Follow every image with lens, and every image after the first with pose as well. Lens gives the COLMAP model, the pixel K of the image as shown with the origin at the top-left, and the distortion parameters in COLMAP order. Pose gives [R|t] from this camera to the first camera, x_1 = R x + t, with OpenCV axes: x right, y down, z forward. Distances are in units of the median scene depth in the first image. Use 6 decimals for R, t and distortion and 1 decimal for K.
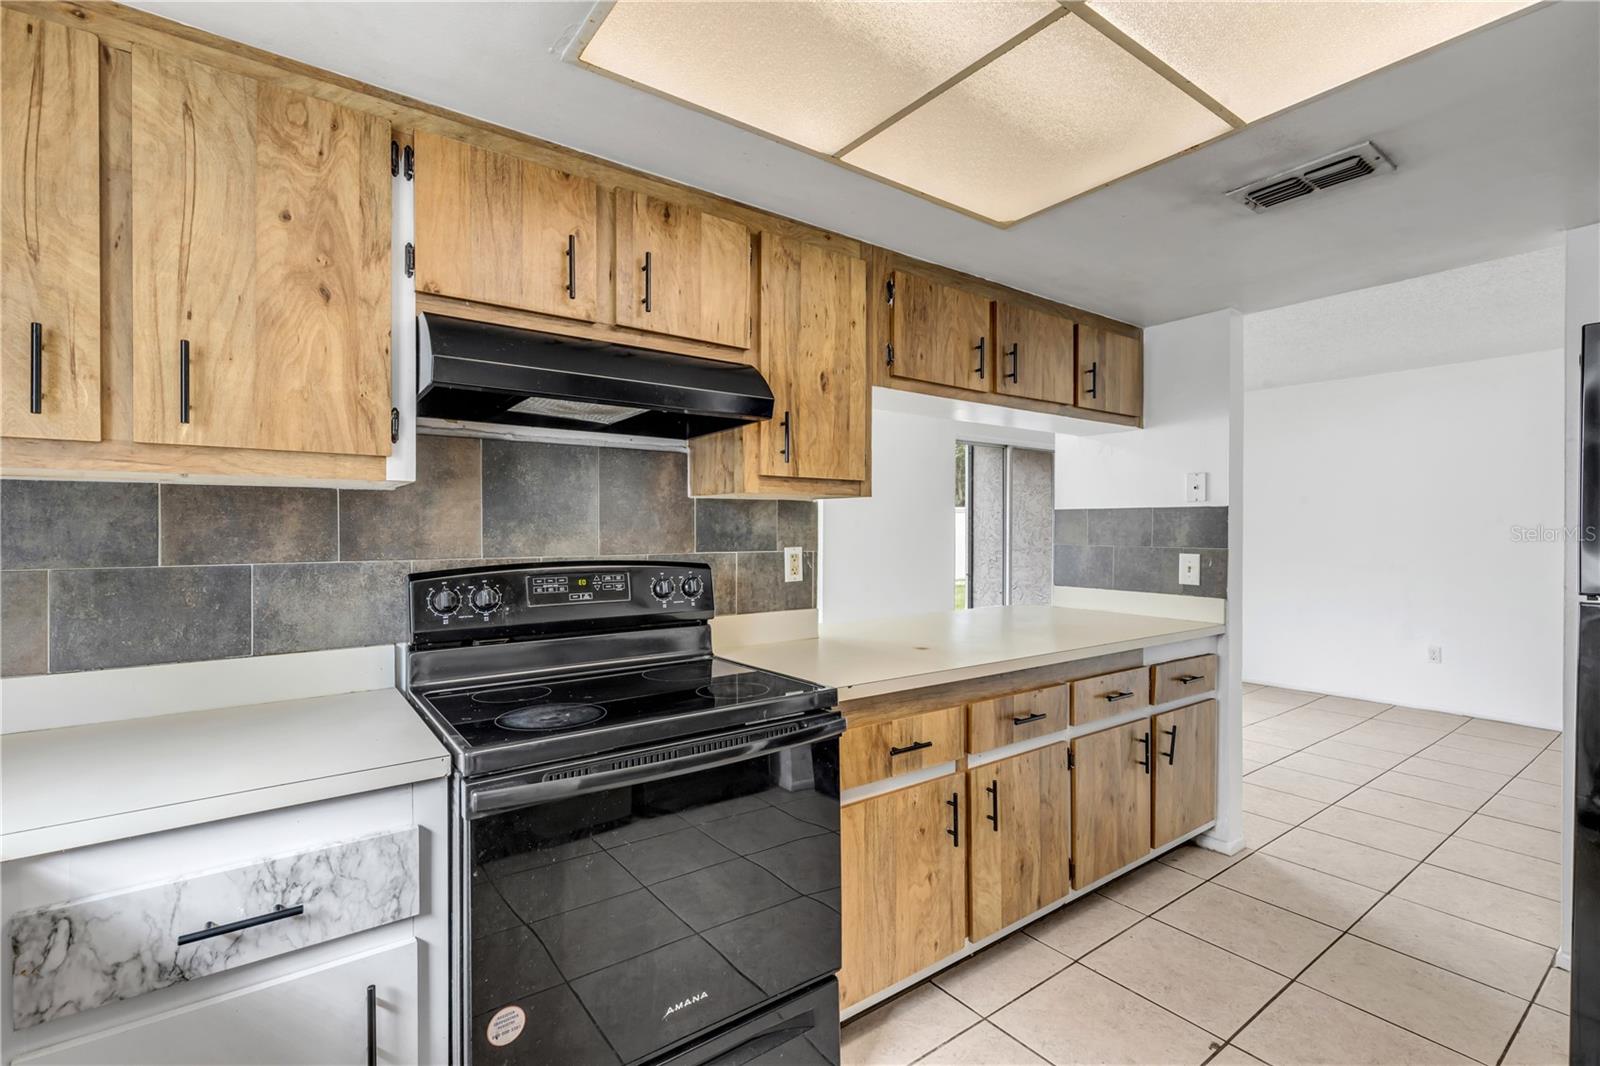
lens RADIAL K [[720.4, 0, 784.6], [0, 720.4, 533.5], [0, 0, 1]] dist [0.003209, 0.000194]
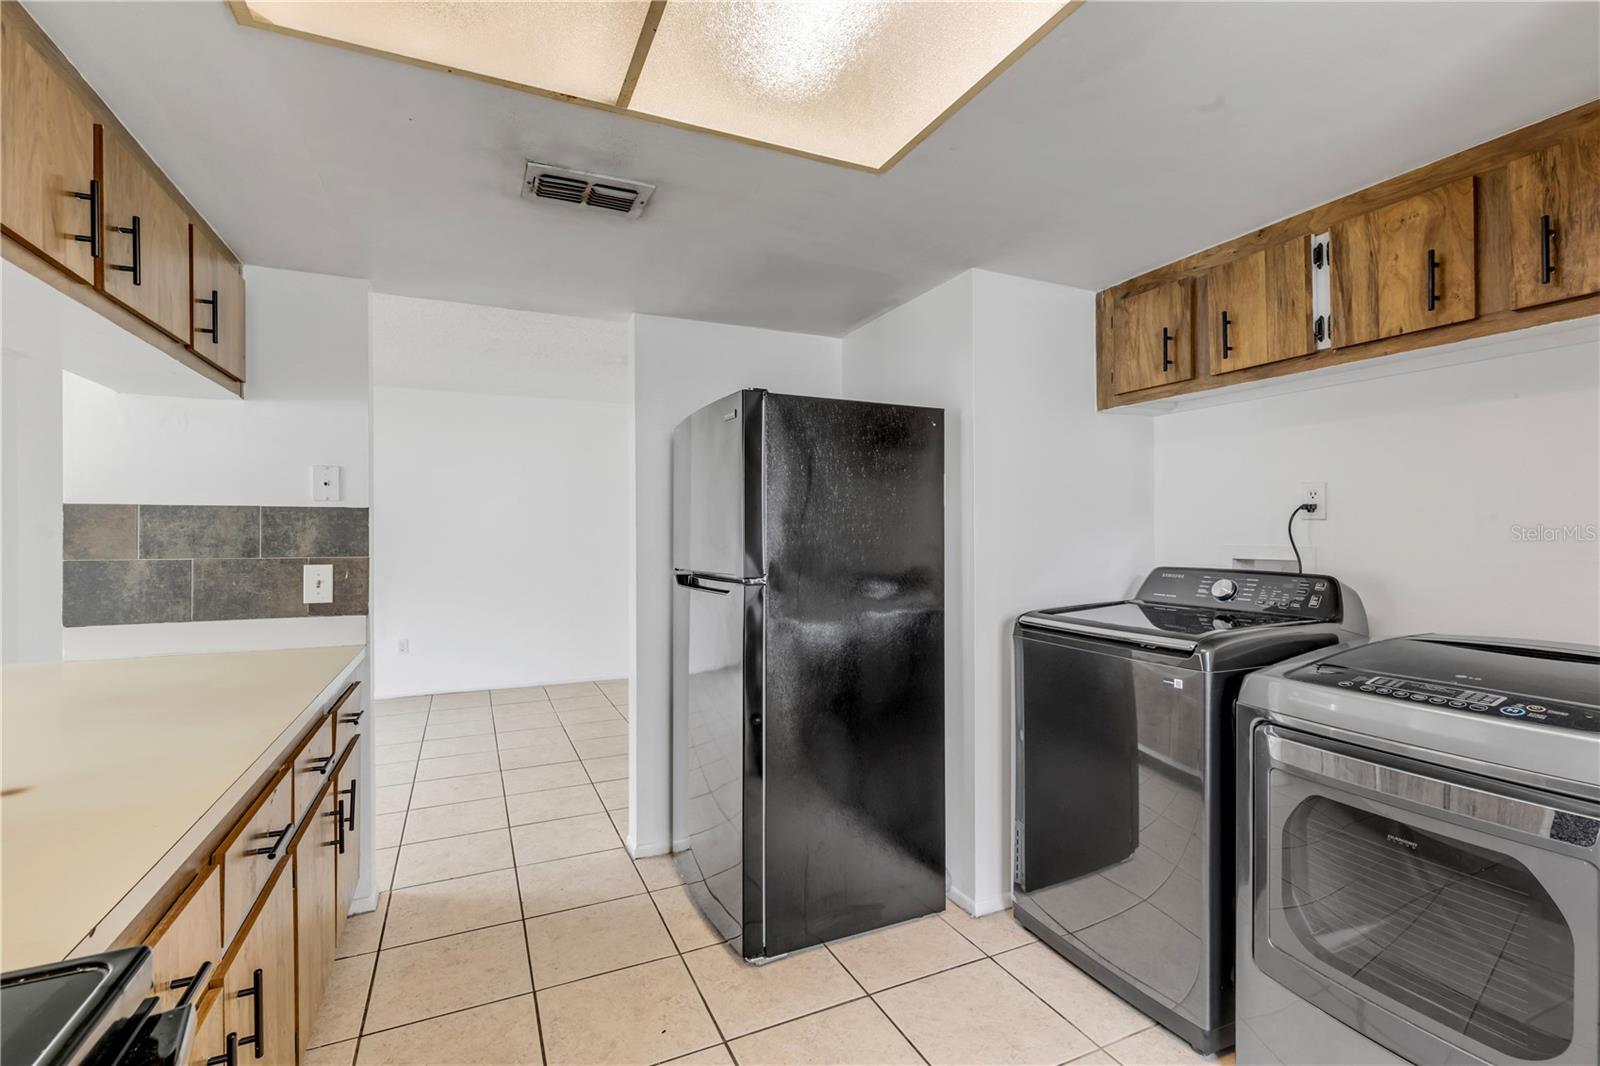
lens RADIAL K [[720.4, 0, 800.0], [0, 720.4, 534.1], [0, 0, 1]] dist [0.003209, 0.000194]
pose [[0.187412, -0.002954, 0.982277, -0.135958], [0.009095, 0.999958, 0.001272, -0.002524], [-0.982239, 0.008695, 0.187431, 0.322467]]
